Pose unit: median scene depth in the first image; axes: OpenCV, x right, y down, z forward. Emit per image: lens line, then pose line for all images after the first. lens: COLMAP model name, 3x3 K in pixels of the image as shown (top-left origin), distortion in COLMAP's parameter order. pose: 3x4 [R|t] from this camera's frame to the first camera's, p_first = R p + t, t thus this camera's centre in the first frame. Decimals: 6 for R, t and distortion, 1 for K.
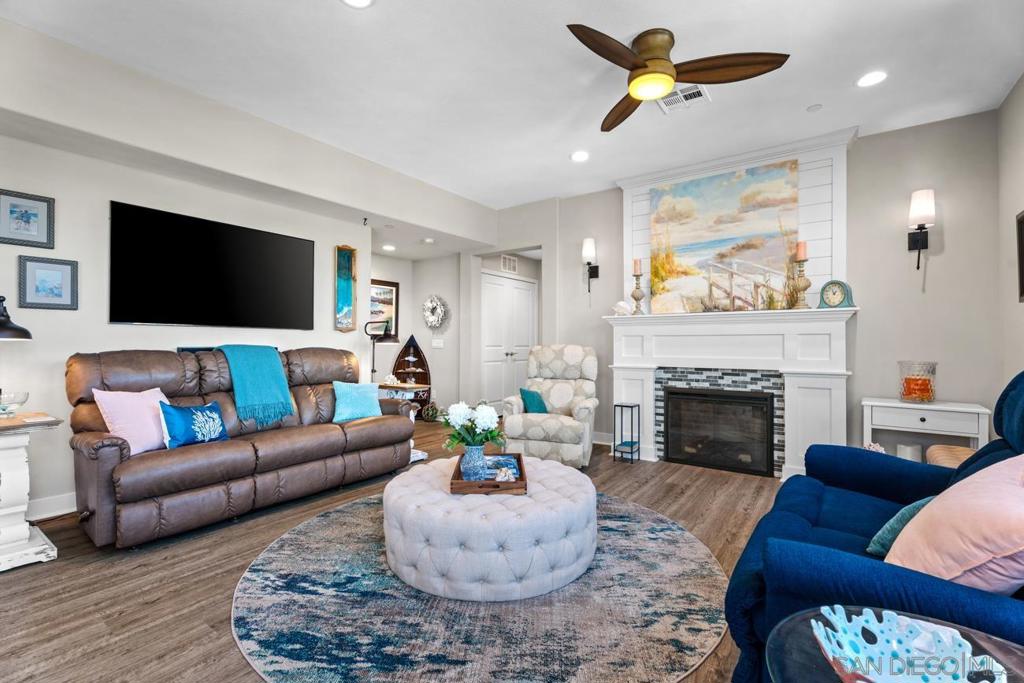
lens RADIAL K [[456.5, 0, 512.0], [0, 456.5, 341.5], [0, 0, 1]] dist [-0.000267, 0.000351]
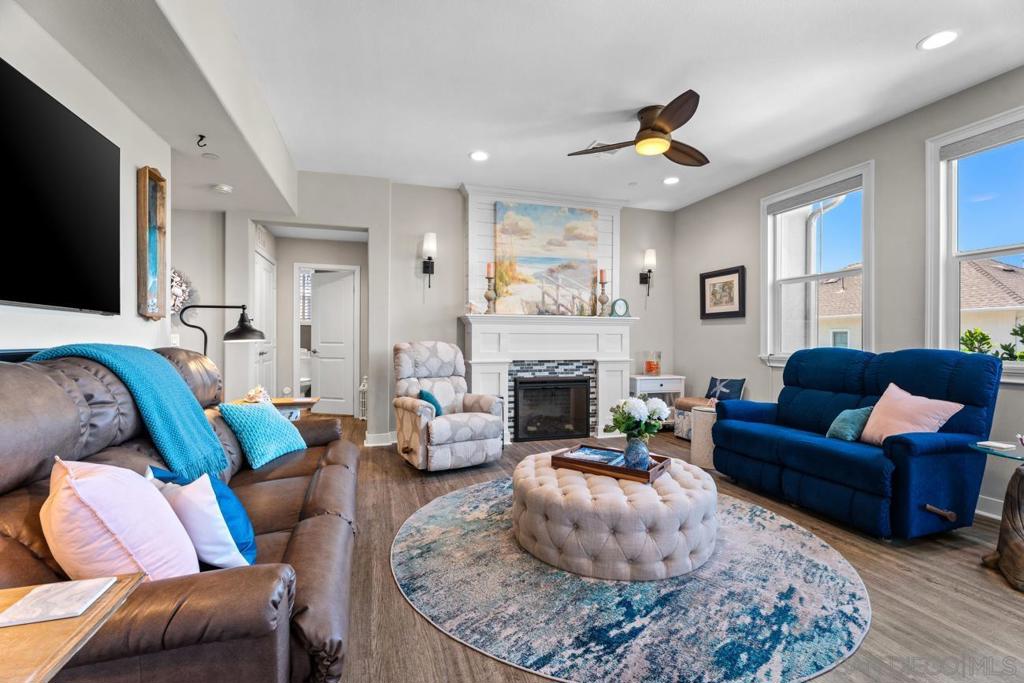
lens RADIAL K [[456.9, 0, 512.0], [0, 456.9, 341.5], [0, 0, 1]] dist [0.002832, 0.000940]
pose [[0.599799, -0.003205, 0.800144, -0.640697], [-0.005492, 0.999952, 0.008123, -0.002101], [-0.800132, -0.009267, 0.599752, 0.339465]]
